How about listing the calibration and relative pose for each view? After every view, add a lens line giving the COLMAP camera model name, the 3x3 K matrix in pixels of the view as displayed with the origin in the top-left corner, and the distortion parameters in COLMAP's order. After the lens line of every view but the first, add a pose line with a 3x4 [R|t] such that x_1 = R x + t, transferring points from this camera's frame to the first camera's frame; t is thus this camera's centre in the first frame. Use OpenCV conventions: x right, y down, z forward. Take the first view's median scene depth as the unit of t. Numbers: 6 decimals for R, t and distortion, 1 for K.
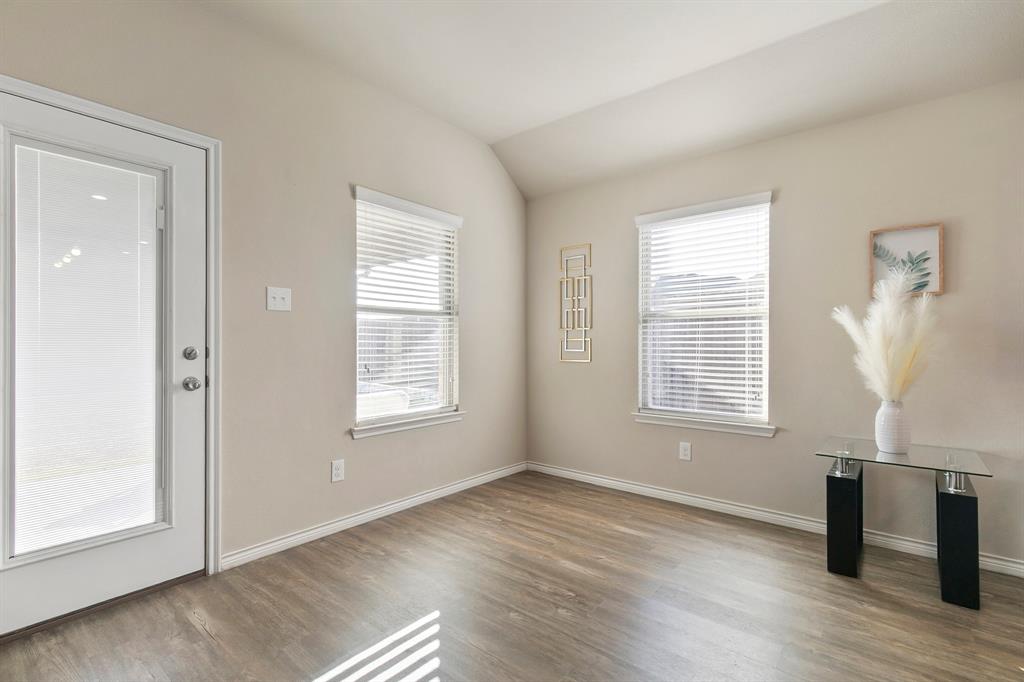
lens RADIAL K [[465.8, 0, 512.0], [0, 465.8, 341.0], [0, 0, 1]] dist [0.001089, 0.000413]
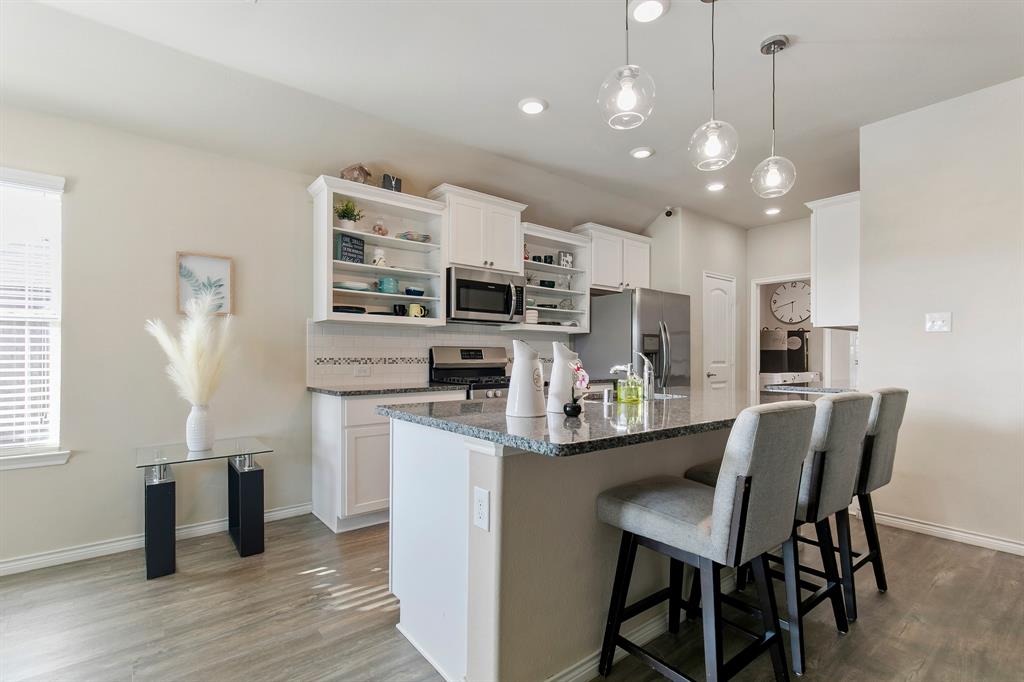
lens RADIAL K [[464.3, 0, 507.8], [0, 464.3, 356.8], [0, 0, 1]] dist [0.000796, 0.000018]
pose [[0.205786, -0.001688, 0.978596, -0.143361], [-0.006538, 0.999974, 0.003100, 0.000780], [-0.978575, -0.007036, 0.205769, 0.027026]]
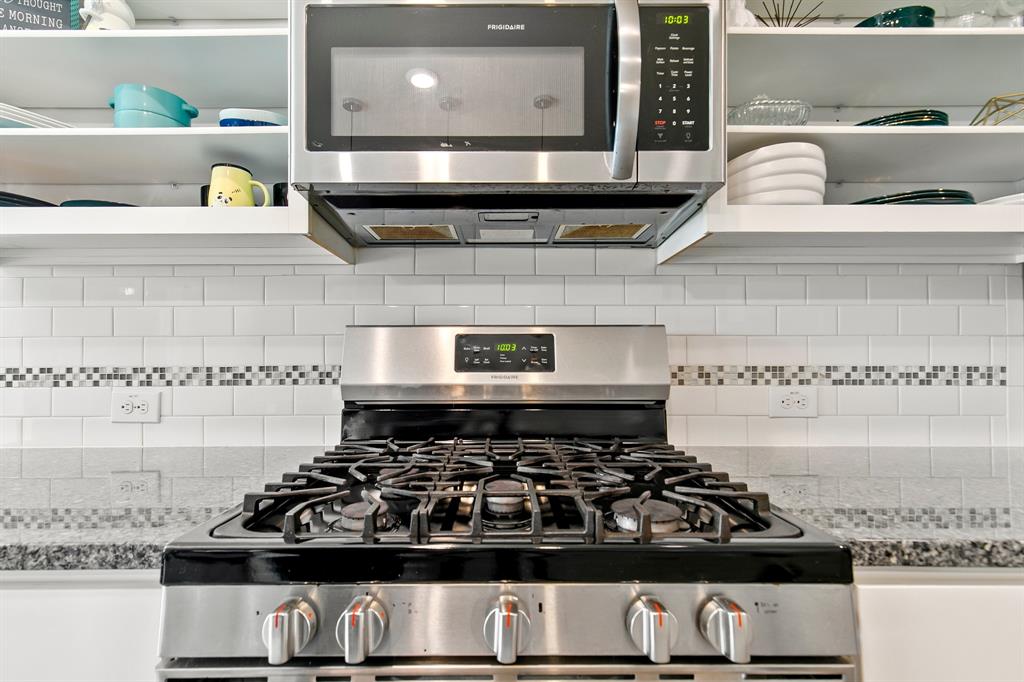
lens RADIAL K [[440.1, 0, 513.9], [0, 440.1, 360.7], [0, 0, 1]] dist [-0.000217, 0.000154]
pose [[0.751484, -0.004475, 0.659736, 1.038414], [0.002126, 0.999988, 0.004360, 0.003683], [-0.659748, -0.001874, 0.751485, 0.152283]]
